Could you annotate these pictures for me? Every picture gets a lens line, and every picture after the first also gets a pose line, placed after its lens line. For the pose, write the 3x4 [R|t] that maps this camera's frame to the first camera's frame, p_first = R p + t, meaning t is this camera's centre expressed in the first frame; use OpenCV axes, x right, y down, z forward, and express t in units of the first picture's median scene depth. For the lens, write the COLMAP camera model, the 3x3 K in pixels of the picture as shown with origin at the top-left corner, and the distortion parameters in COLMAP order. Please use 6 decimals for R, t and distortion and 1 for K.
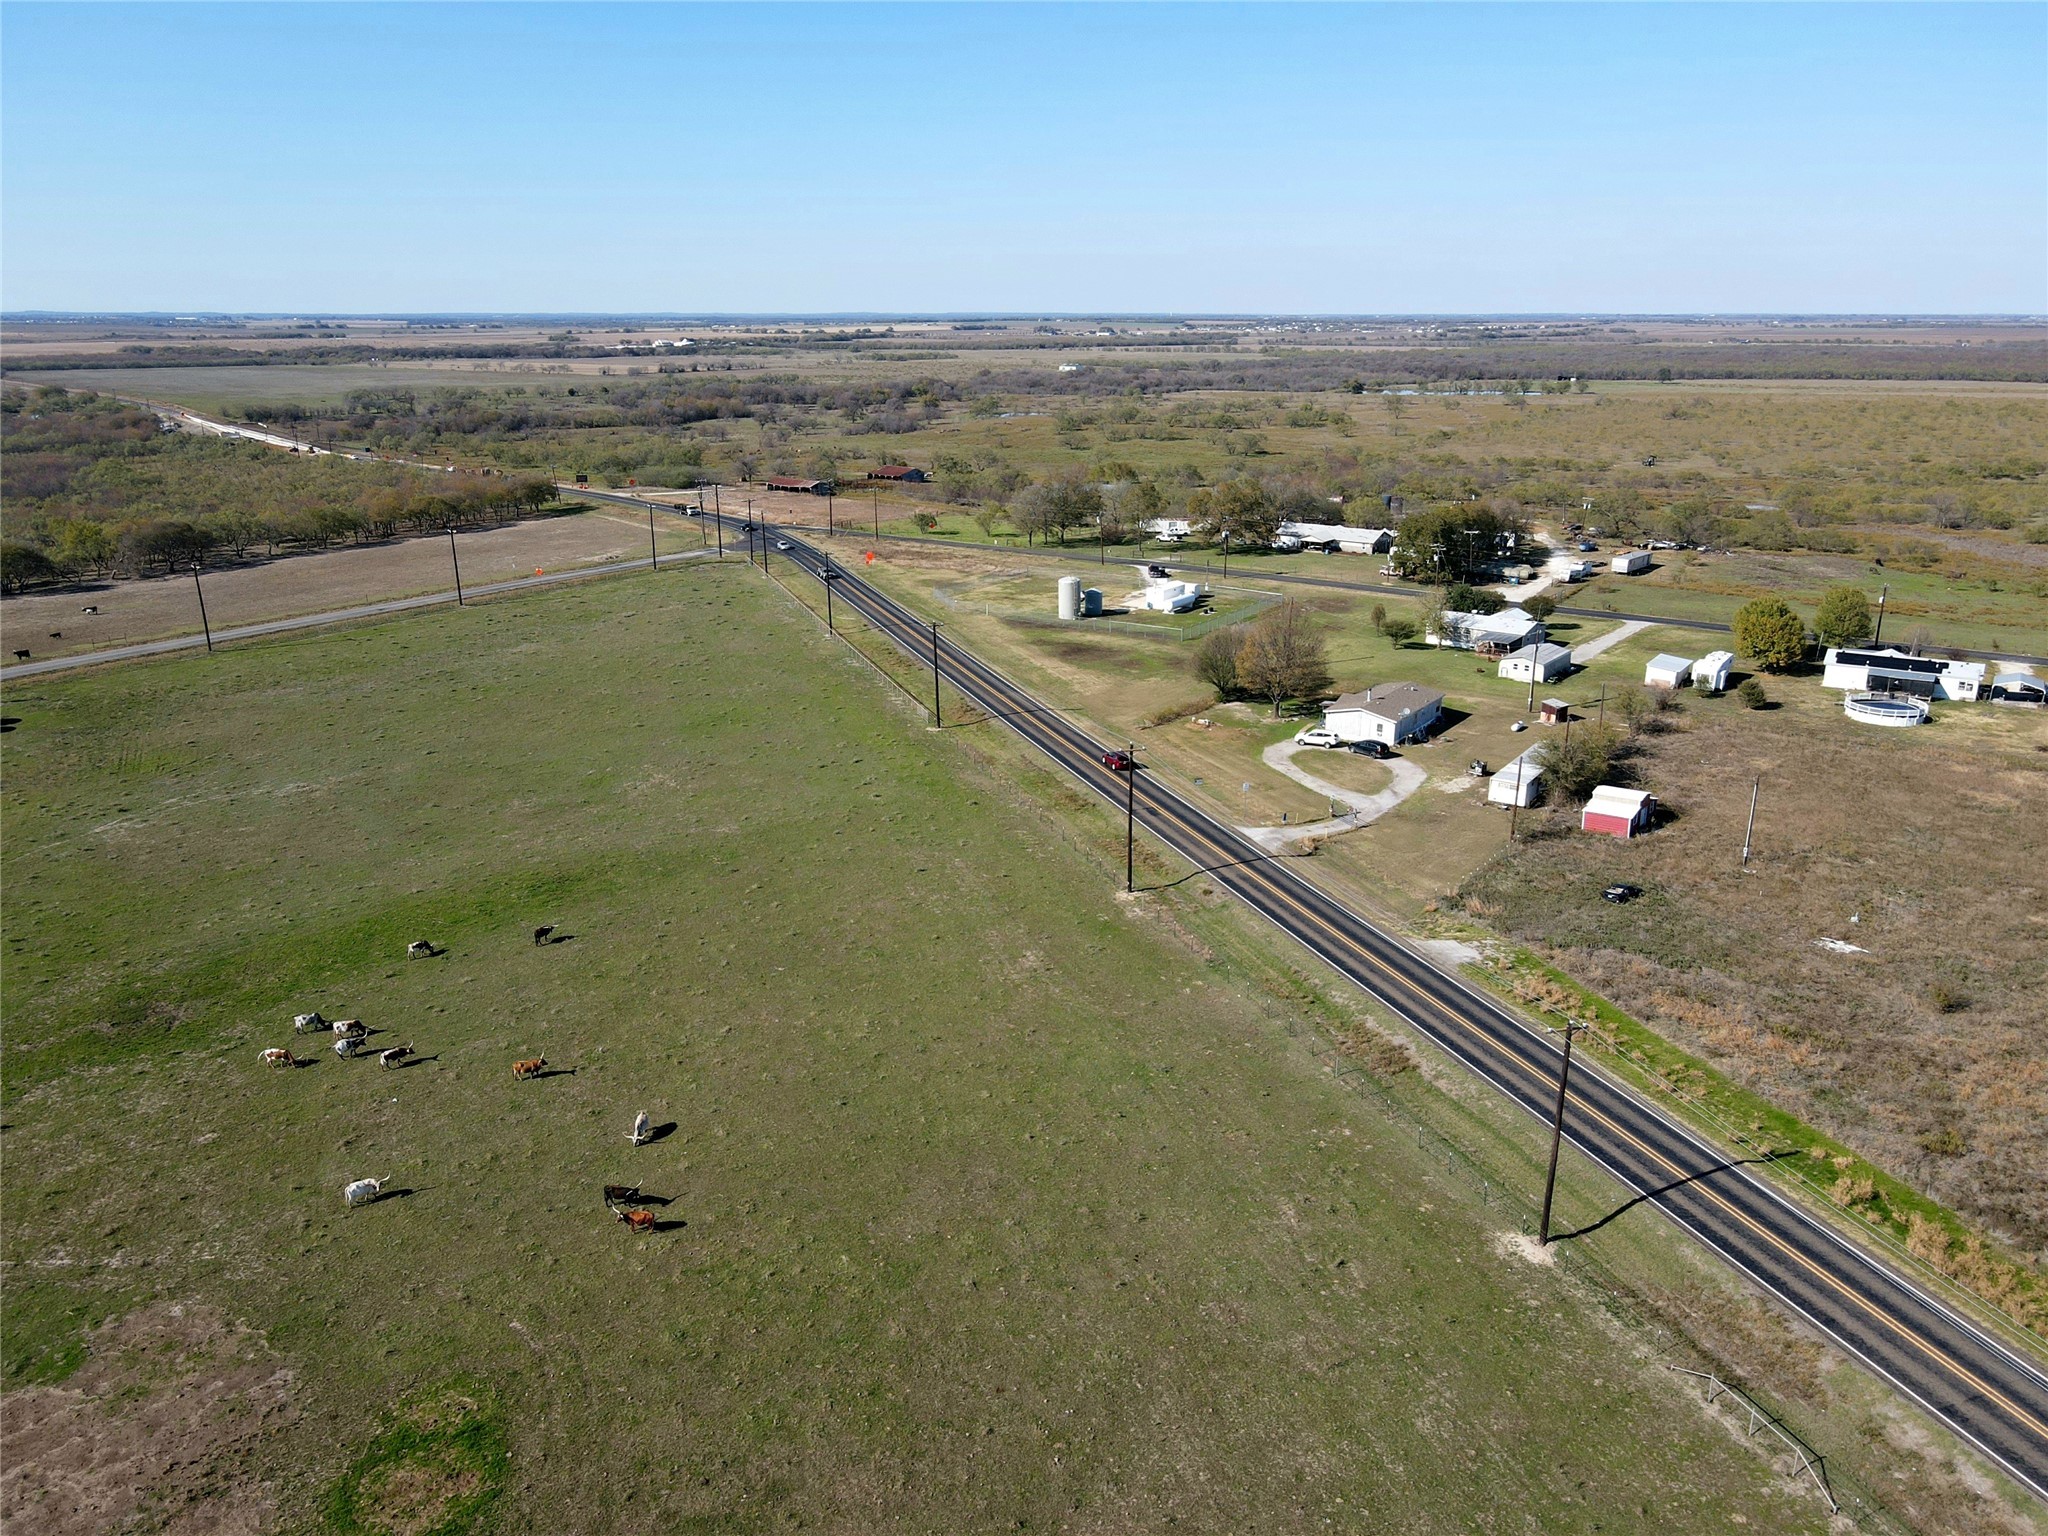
lens RADIAL K [[1523.5, 0, 1024.0], [0, 1523.5, 768.0], [0, 0, 1]] dist [0.001499, 0.008184]
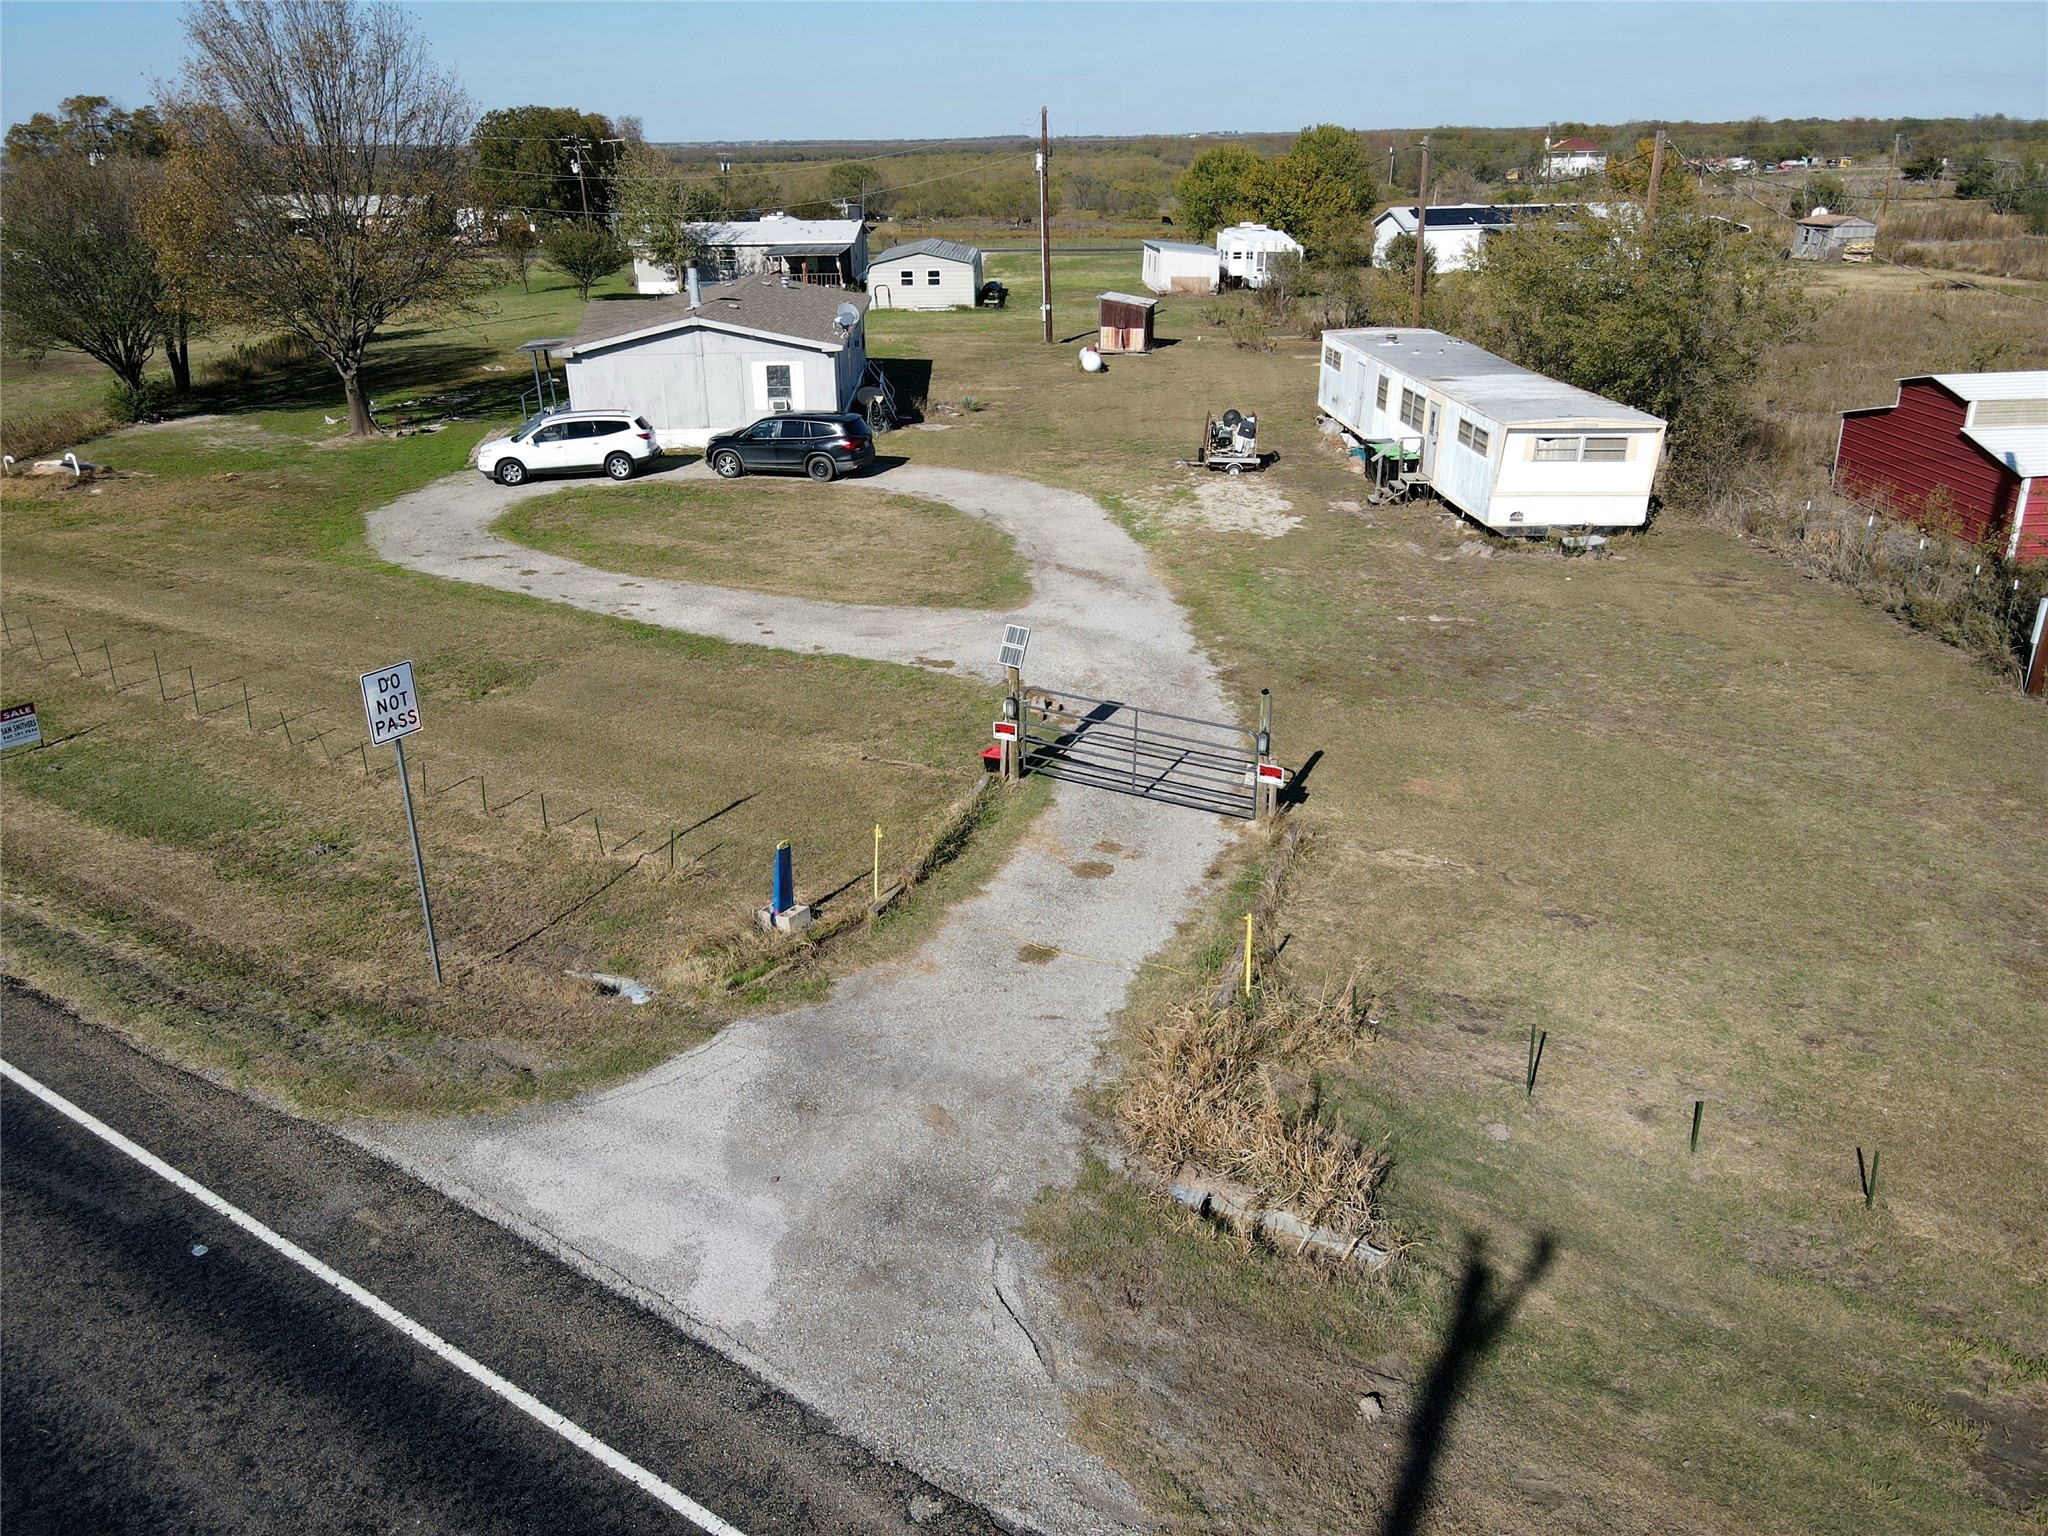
lens RADIAL K [[1523.5, 0, 1024.0], [0, 1523.5, 768.0], [0, 0, 1]] dist [0.001499, 0.008184]
pose [[0.805498, -0.238829, 0.542341, 0.103069], [0.182768, 0.970699, 0.156013, 0.006442], [-0.563710, -0.026545, 0.825546, 0.747735]]
